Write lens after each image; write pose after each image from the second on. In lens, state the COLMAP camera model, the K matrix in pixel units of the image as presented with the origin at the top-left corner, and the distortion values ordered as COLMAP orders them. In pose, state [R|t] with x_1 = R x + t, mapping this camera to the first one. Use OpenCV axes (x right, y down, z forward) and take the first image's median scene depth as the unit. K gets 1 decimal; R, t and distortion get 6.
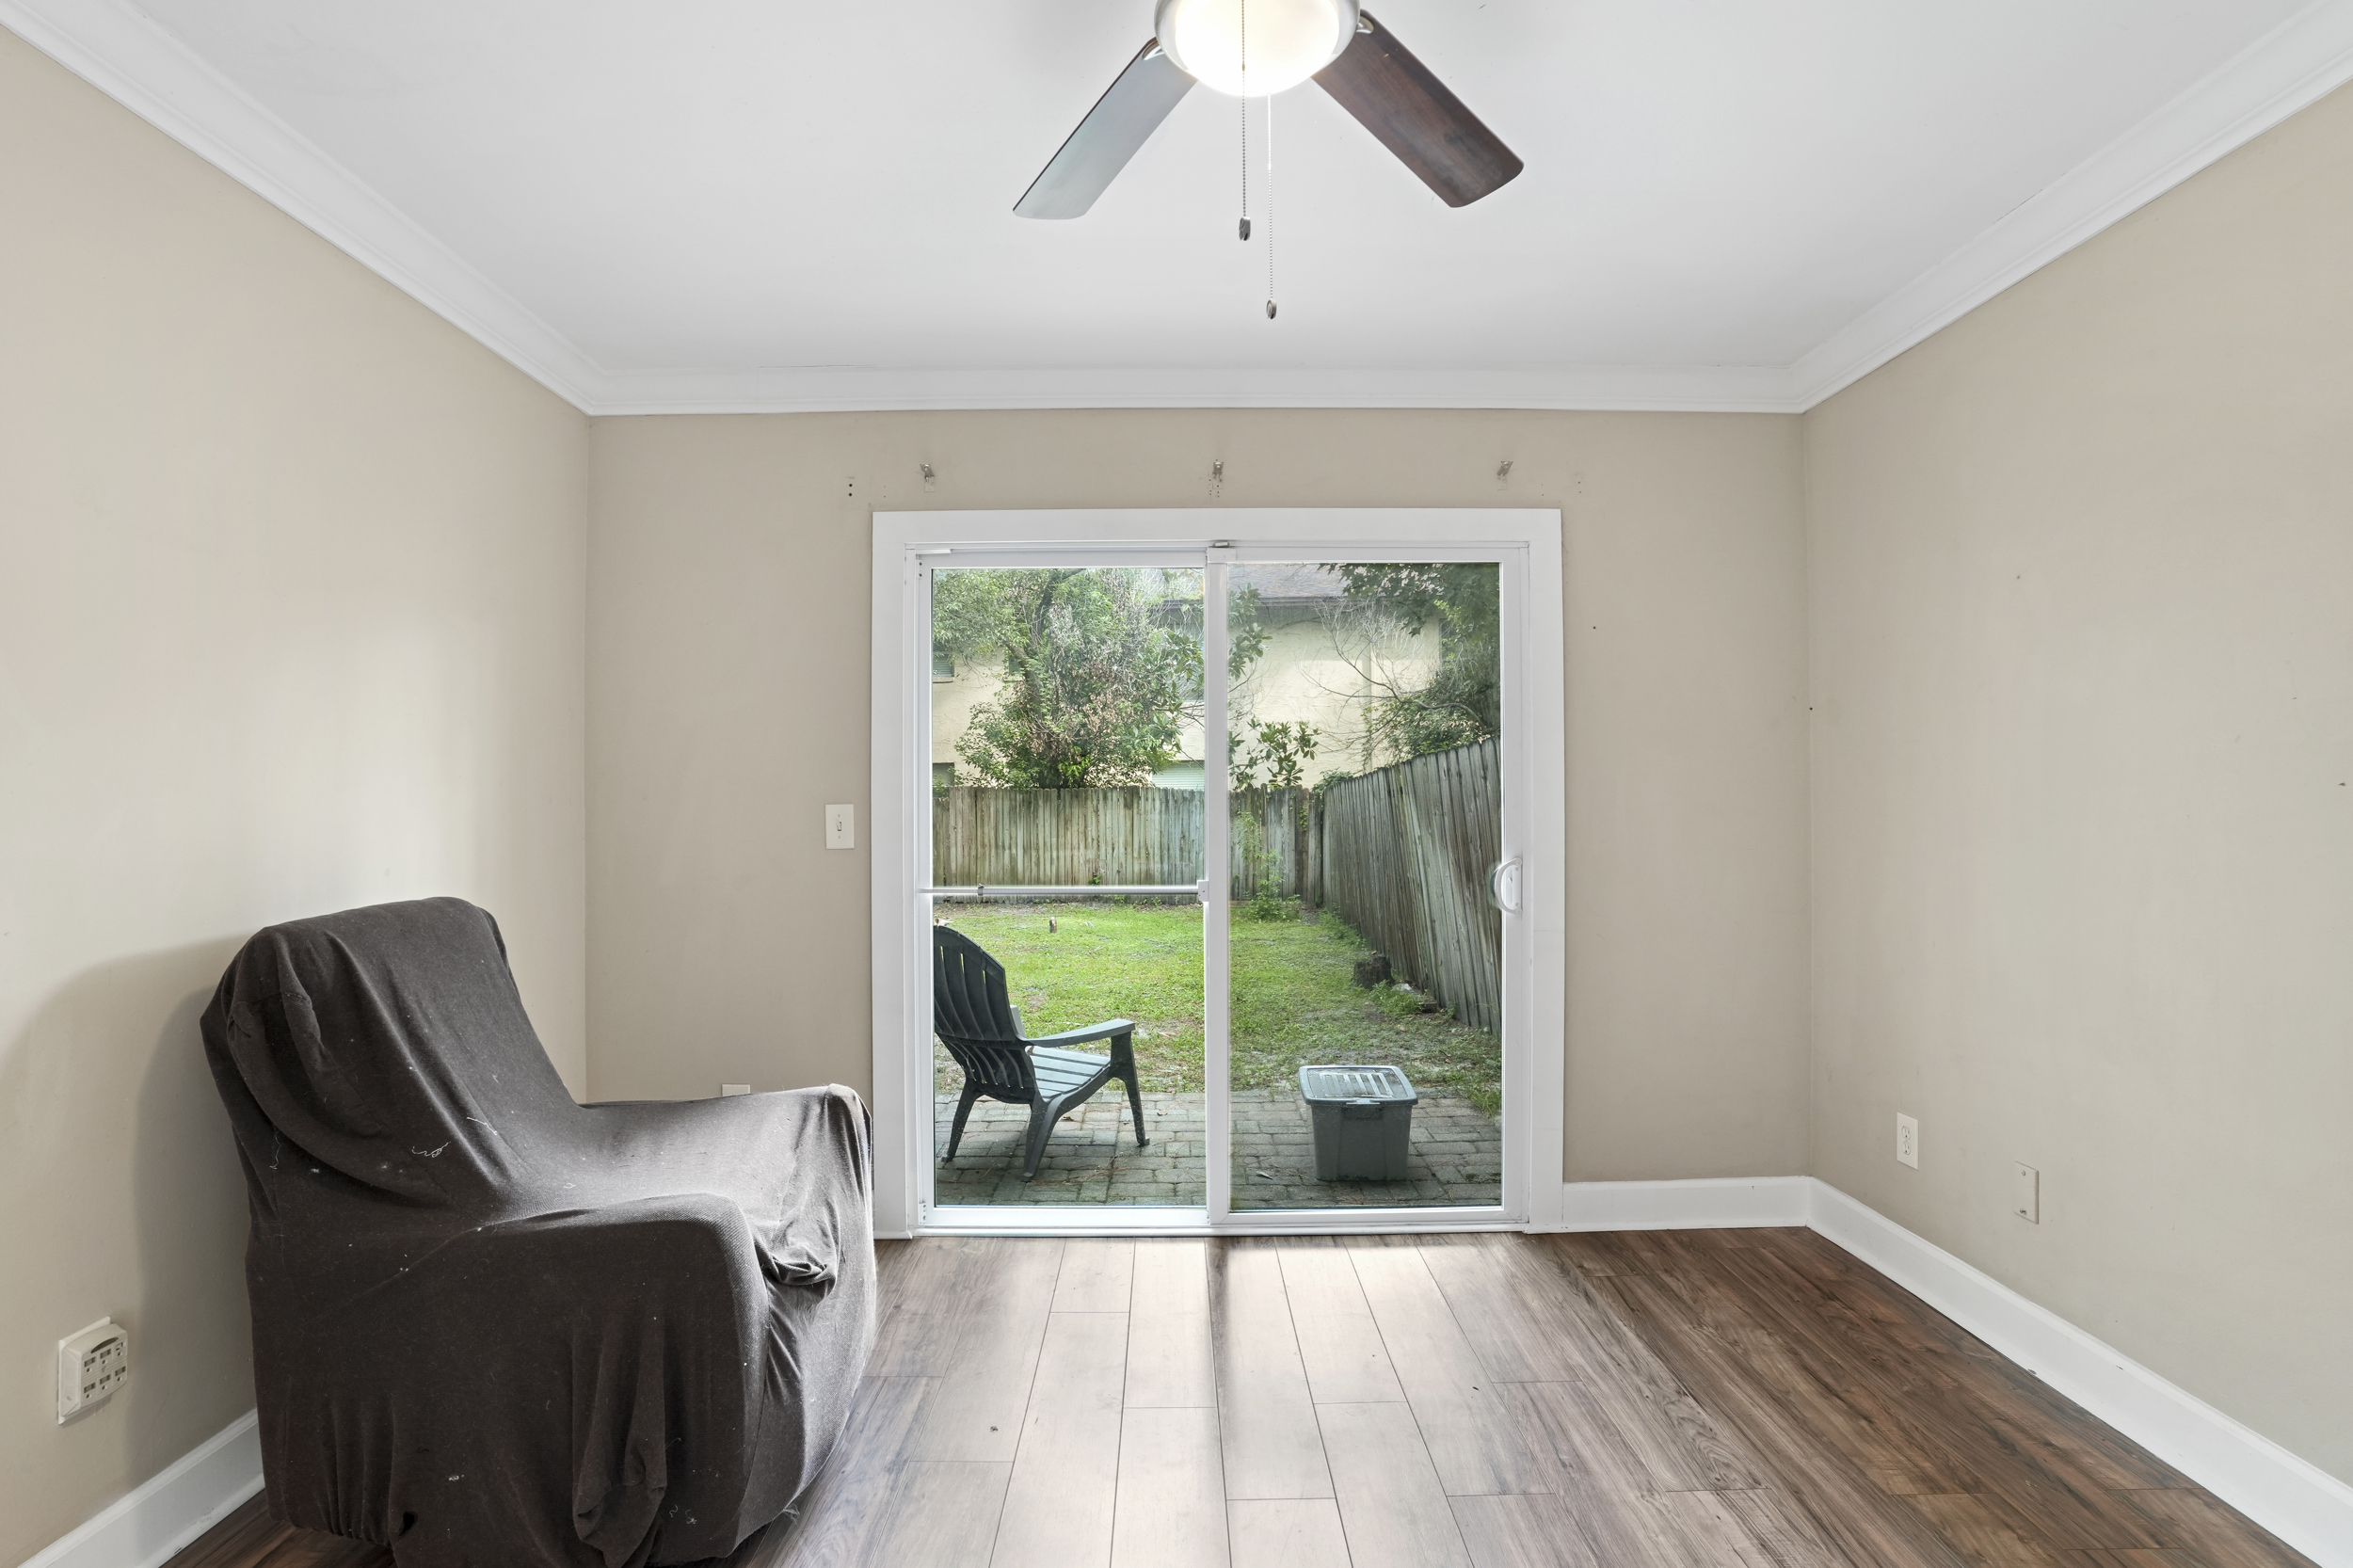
lens RADIAL K [[1170.4, 0, 1180.9], [0, 1170.4, 776.6], [0, 0, 1]] dist [-0.097913, 0.050785]
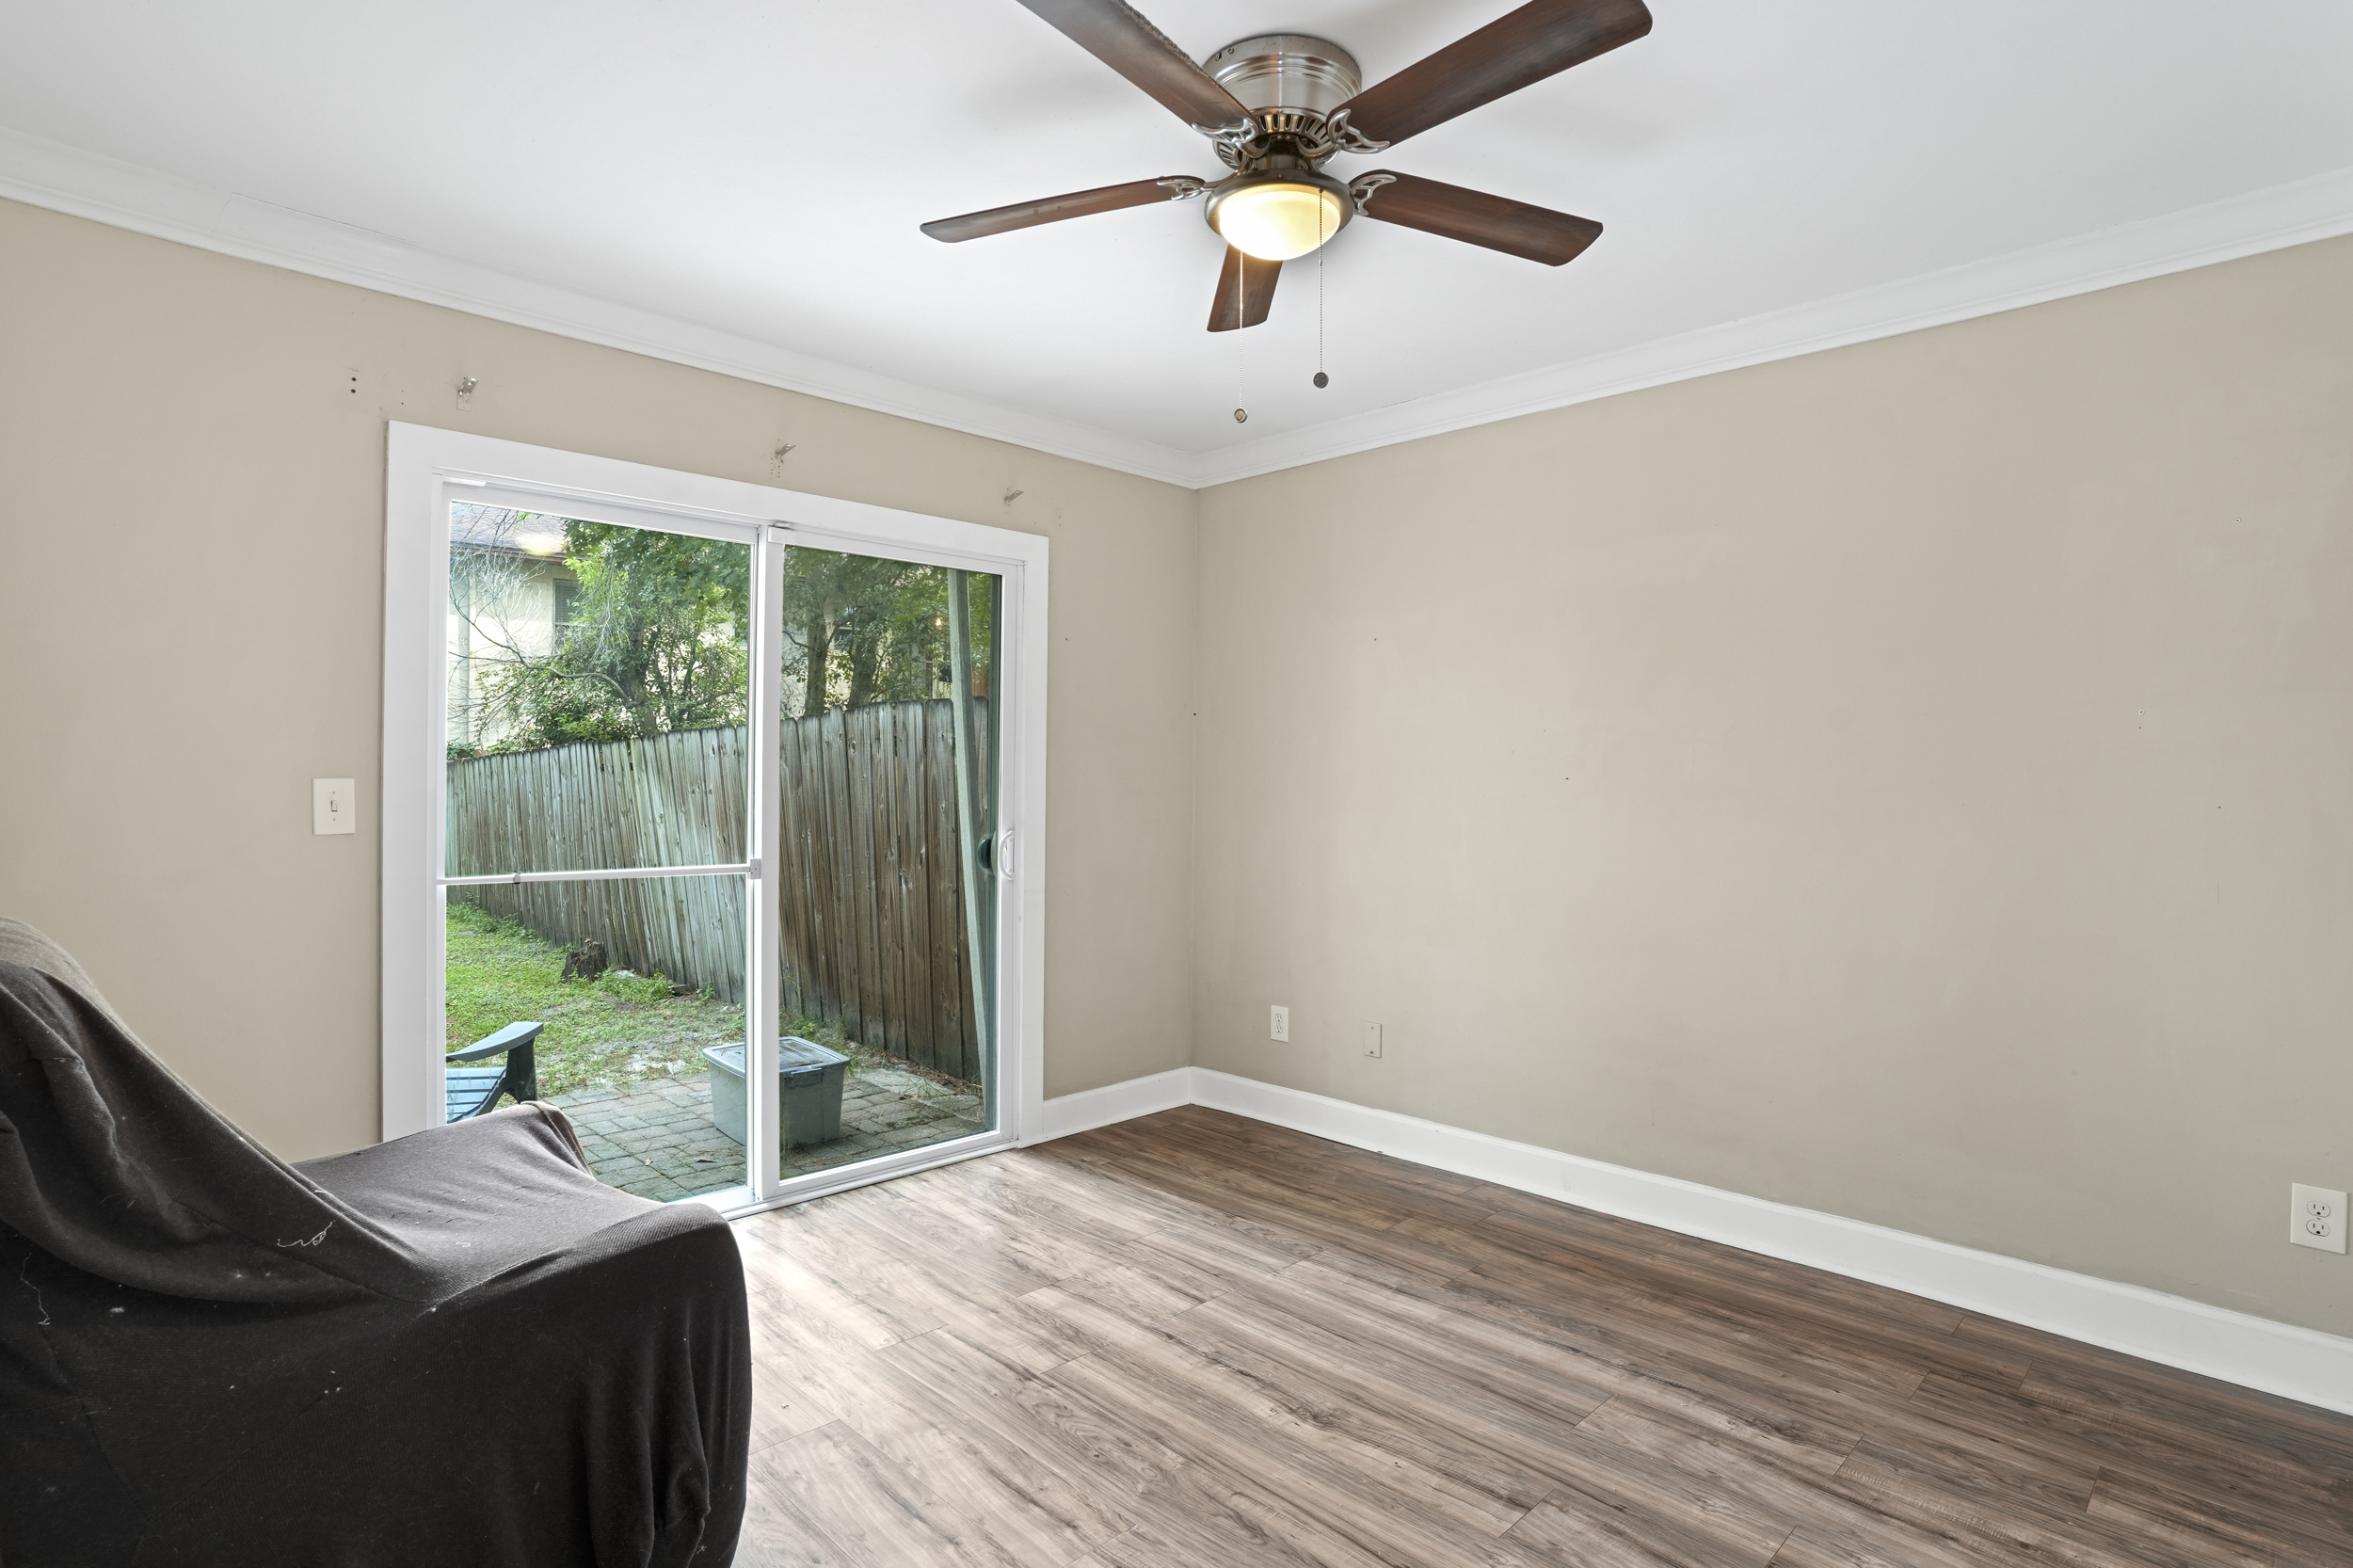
lens RADIAL K [[1185.4, 0, 1178.9], [0, 1185.4, 778.2], [0, 0, 1]] dist [-0.072621, 0.031967]
pose [[0.712847, 0.010540, 0.701240, -0.438285], [-0.024398, 0.999655, 0.009777, 0.001772], [-0.700895, -0.024078, 0.712858, 0.029622]]
